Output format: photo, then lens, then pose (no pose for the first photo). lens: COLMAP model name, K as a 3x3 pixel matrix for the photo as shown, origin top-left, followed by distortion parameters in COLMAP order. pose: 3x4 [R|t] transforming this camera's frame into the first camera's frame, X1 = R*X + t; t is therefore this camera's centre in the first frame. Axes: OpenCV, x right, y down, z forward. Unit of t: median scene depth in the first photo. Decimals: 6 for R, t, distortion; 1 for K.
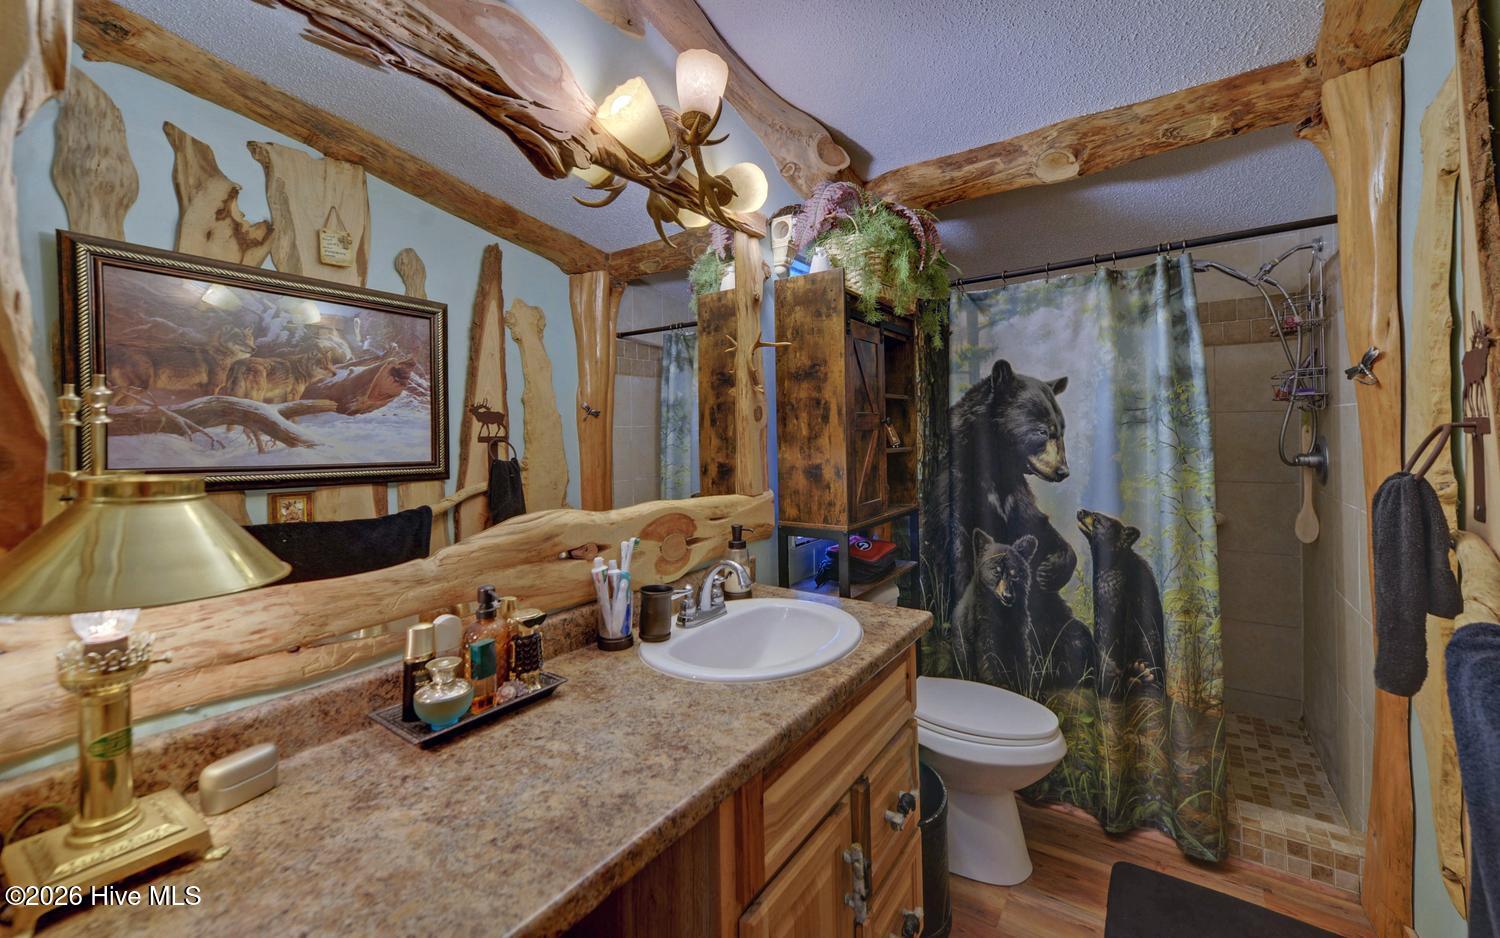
lens RADIAL K [[598.4, 0, 735.5], [0, 598.4, 461.1], [0, 0, 1]] dist [-0.002987, -0.003759]
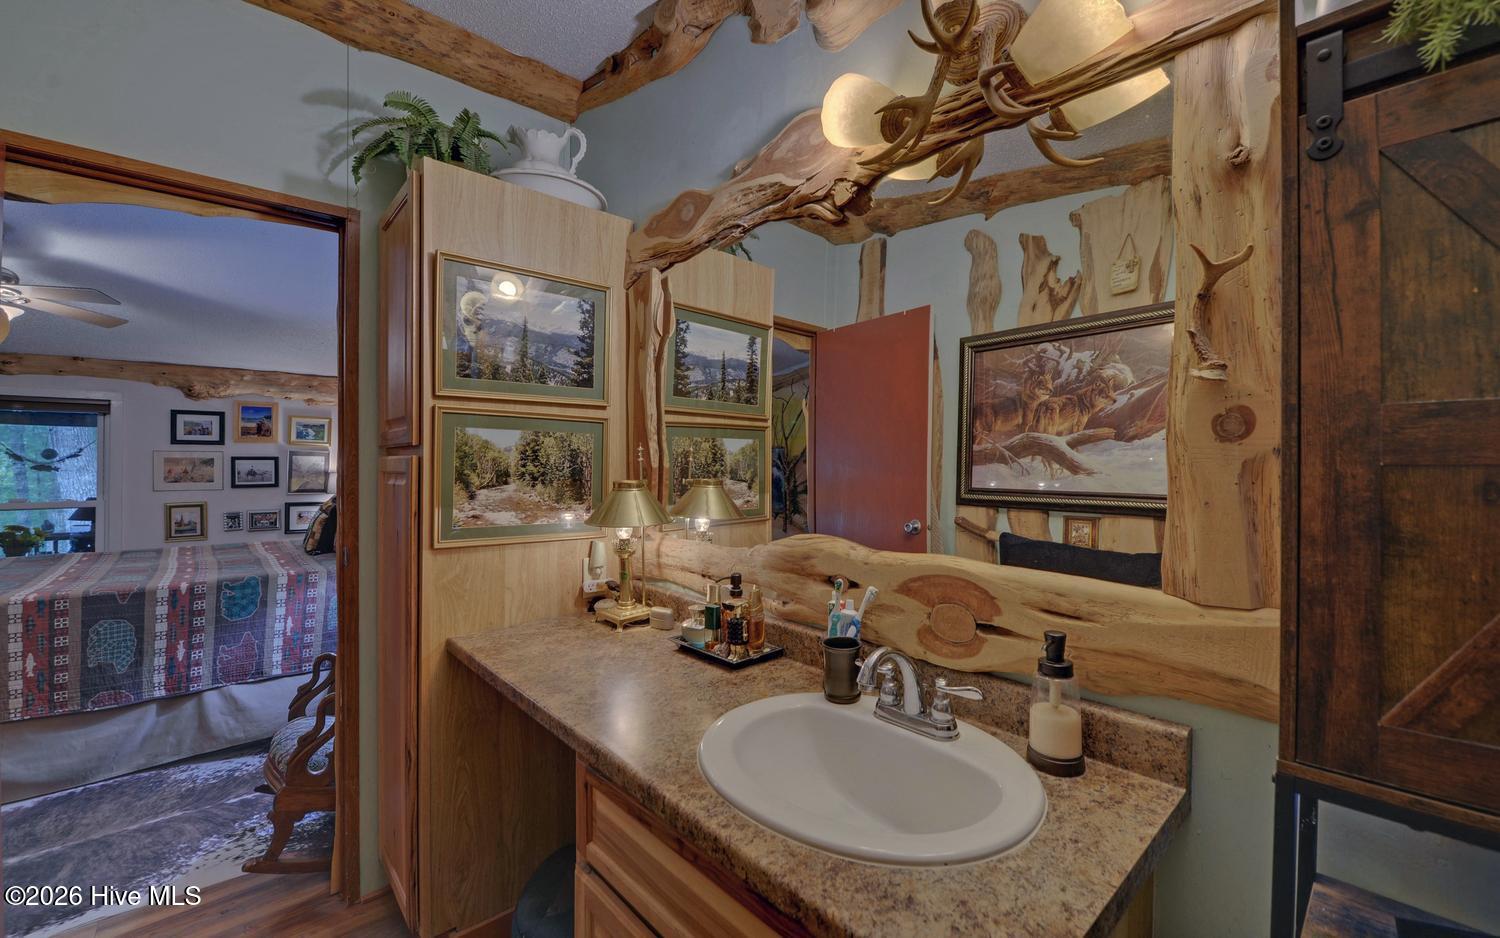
lens RADIAL K [[598.4, 0, 742.3], [0, 598.4, 464.6], [0, 0, 1]] dist [-0.002987, -0.003759]
pose [[-0.243245, -0.001250, -0.969964, 0.497228], [-0.036763, 0.999293, 0.007932, -0.029570], [0.969268, 0.037588, -0.243119, 0.712071]]
